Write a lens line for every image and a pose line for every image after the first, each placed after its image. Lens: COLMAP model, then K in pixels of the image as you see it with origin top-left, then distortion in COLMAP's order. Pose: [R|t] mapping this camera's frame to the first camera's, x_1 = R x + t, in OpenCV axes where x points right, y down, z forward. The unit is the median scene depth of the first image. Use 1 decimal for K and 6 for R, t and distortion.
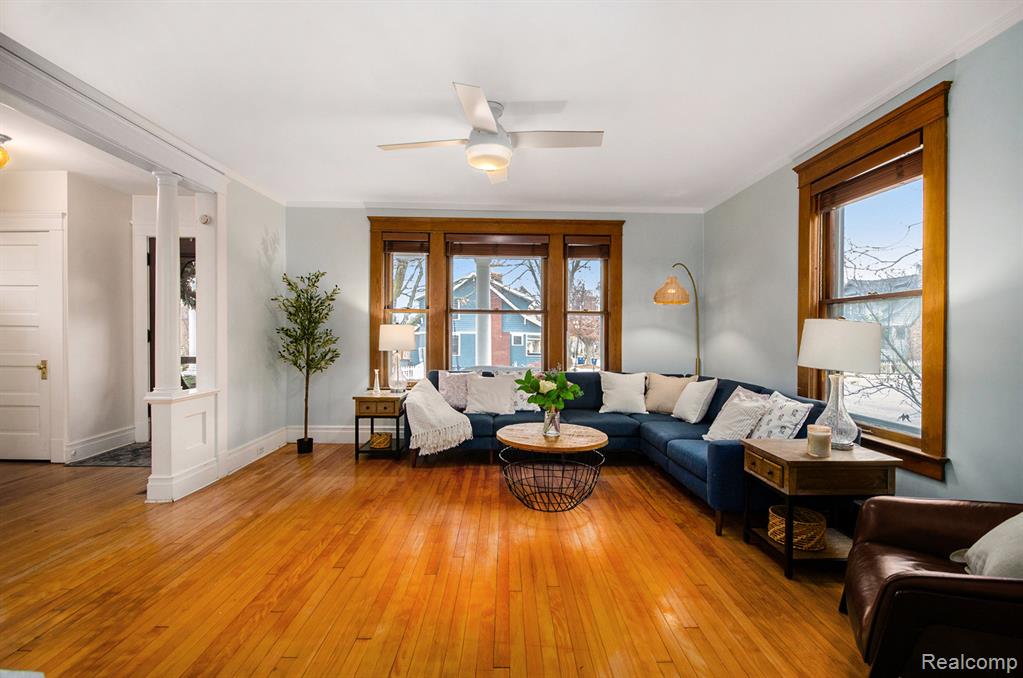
lens RADIAL K [[449.1, 0, 520.9], [0, 449.1, 333.9], [0, 0, 1]] dist [-0.005153, -0.000539]
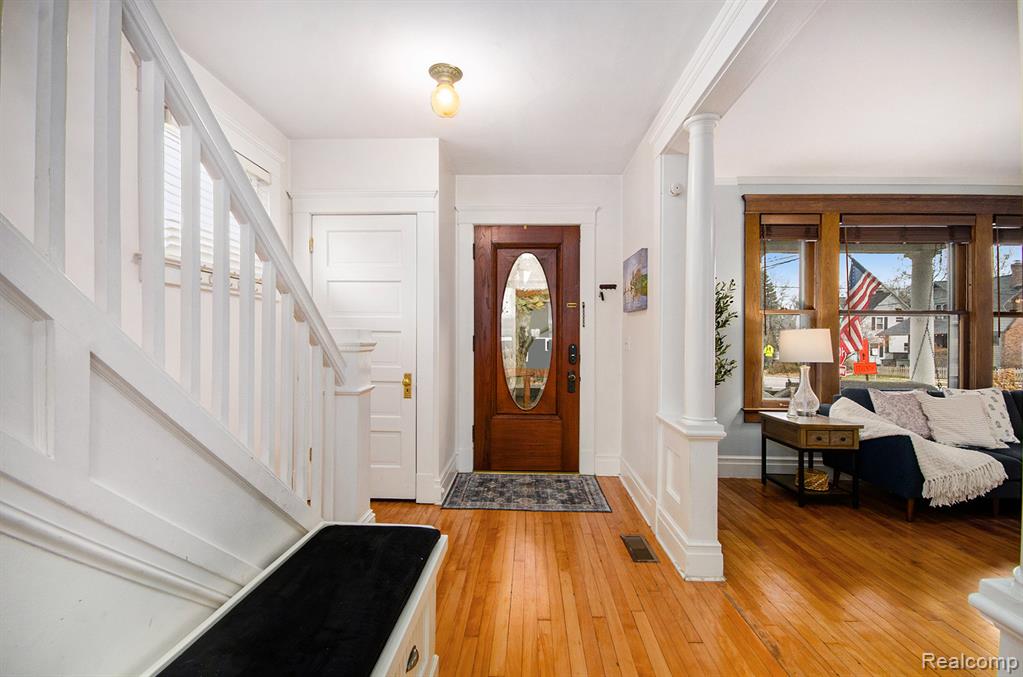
lens RADIAL K [[449.1, 0, 520.9], [0, 449.1, 333.4], [0, 0, 1]] dist [-0.005153, -0.000539]
pose [[0.998010, 0.000771, -0.063047, -0.719368], [-0.001013, 0.999992, -0.003809, -0.010015], [0.063043, 0.003865, 0.998003, 0.184057]]
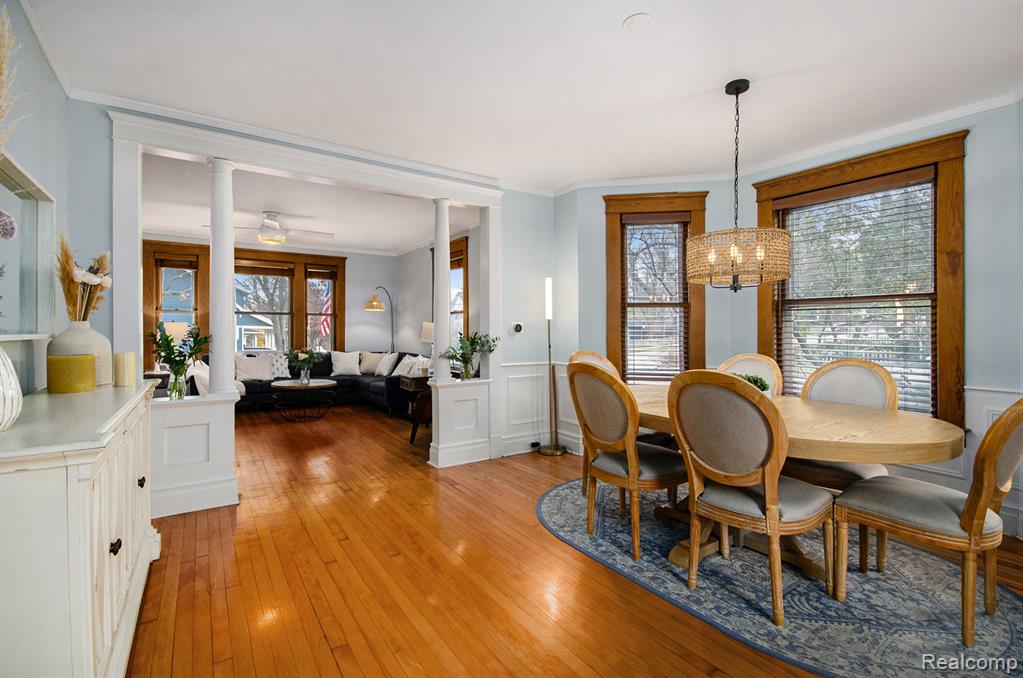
lens RADIAL K [[449.1, 0, 520.9], [0, 449.1, 333.9], [0, 0, 1]] dist [-0.005153, -0.000539]
pose [[0.831333, -0.012154, 0.555642, -0.153940], [0.003188, 0.999849, 0.017099, -0.004433], [-0.555766, -0.012444, 0.831246, -0.732573]]
